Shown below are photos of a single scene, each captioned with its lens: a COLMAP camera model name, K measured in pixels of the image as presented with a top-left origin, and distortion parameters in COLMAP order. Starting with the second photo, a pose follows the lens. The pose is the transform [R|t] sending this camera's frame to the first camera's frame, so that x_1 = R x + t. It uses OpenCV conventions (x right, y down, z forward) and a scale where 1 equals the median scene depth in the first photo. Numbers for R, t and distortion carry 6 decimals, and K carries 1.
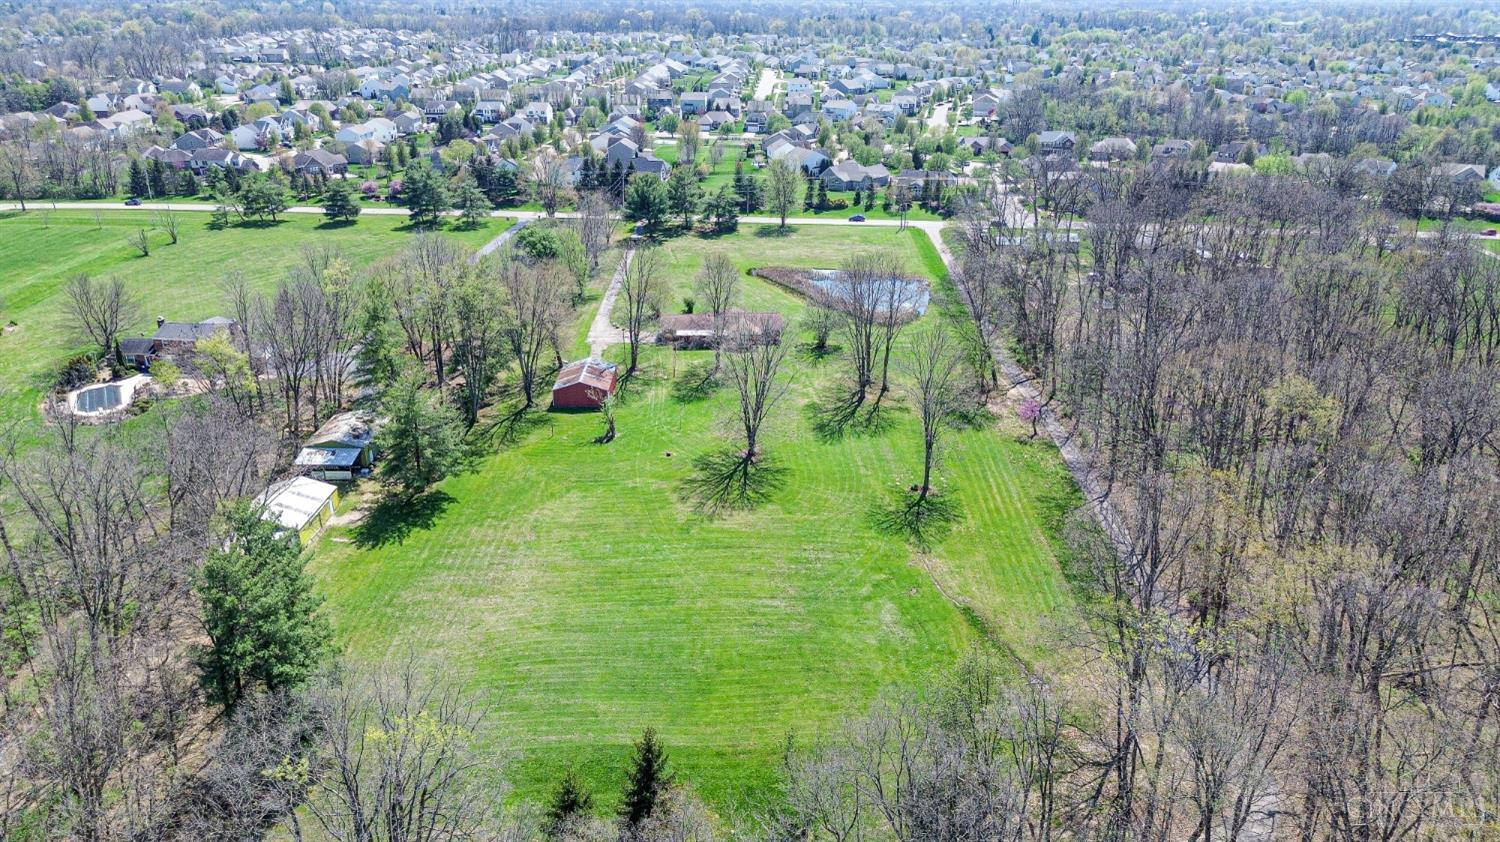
lens RADIAL K [[1056.7, 0, 753.1], [0, 1056.7, 417.7], [0, 0, 1]] dist [0.086310, -0.082705]
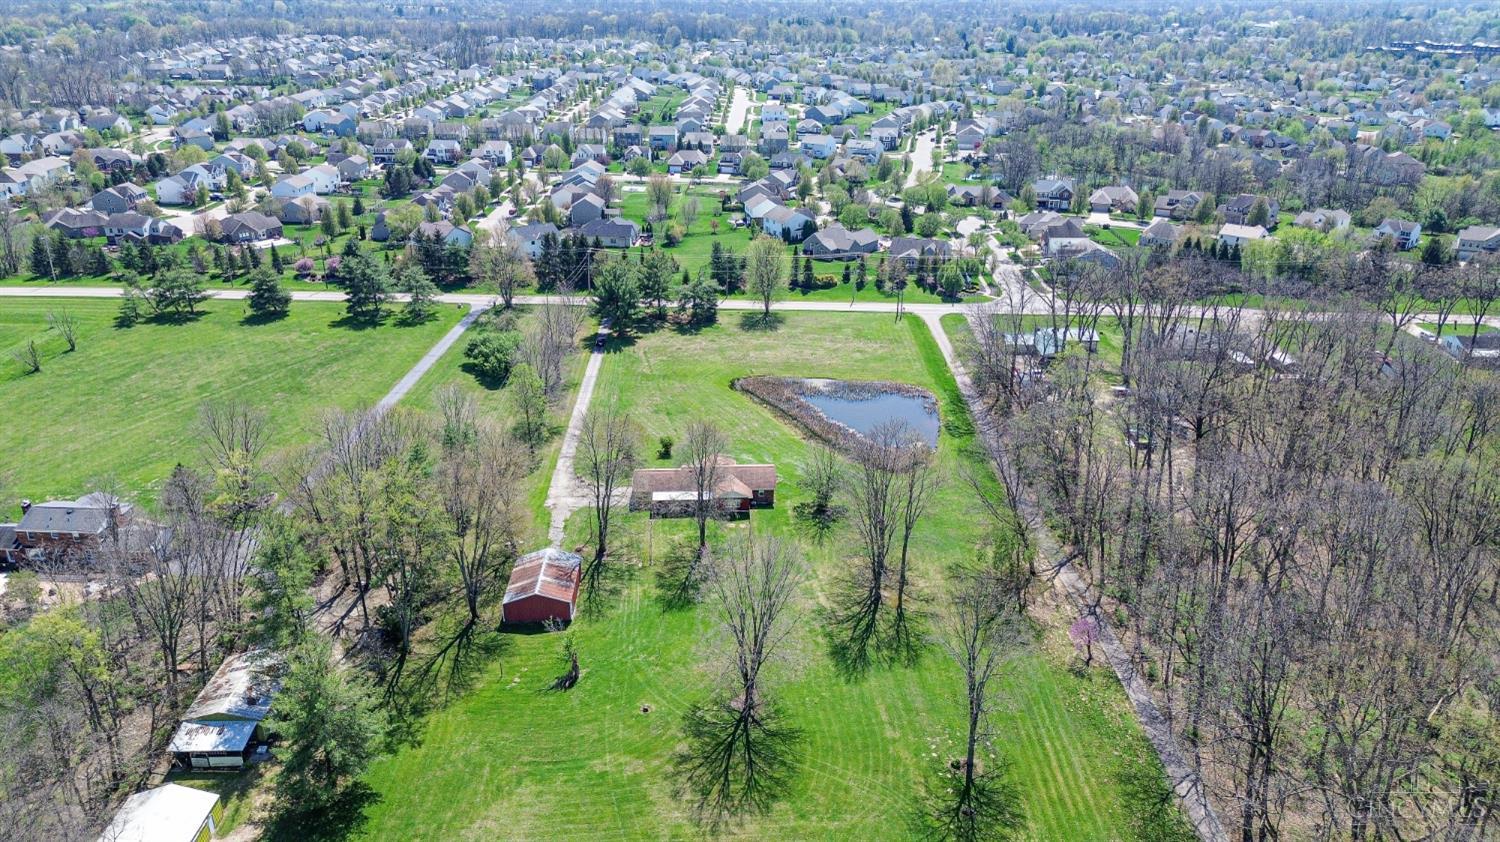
lens RADIAL K [[1056.7, 0, 753.1], [0, 1056.7, 417.7], [0, 0, 1]] dist [0.086310, -0.082705]
pose [[0.999536, -0.010321, 0.028646, -0.007476], [0.010018, 0.999892, 0.010708, -0.073746], [-0.028753, -0.010416, 0.999532, 0.072077]]
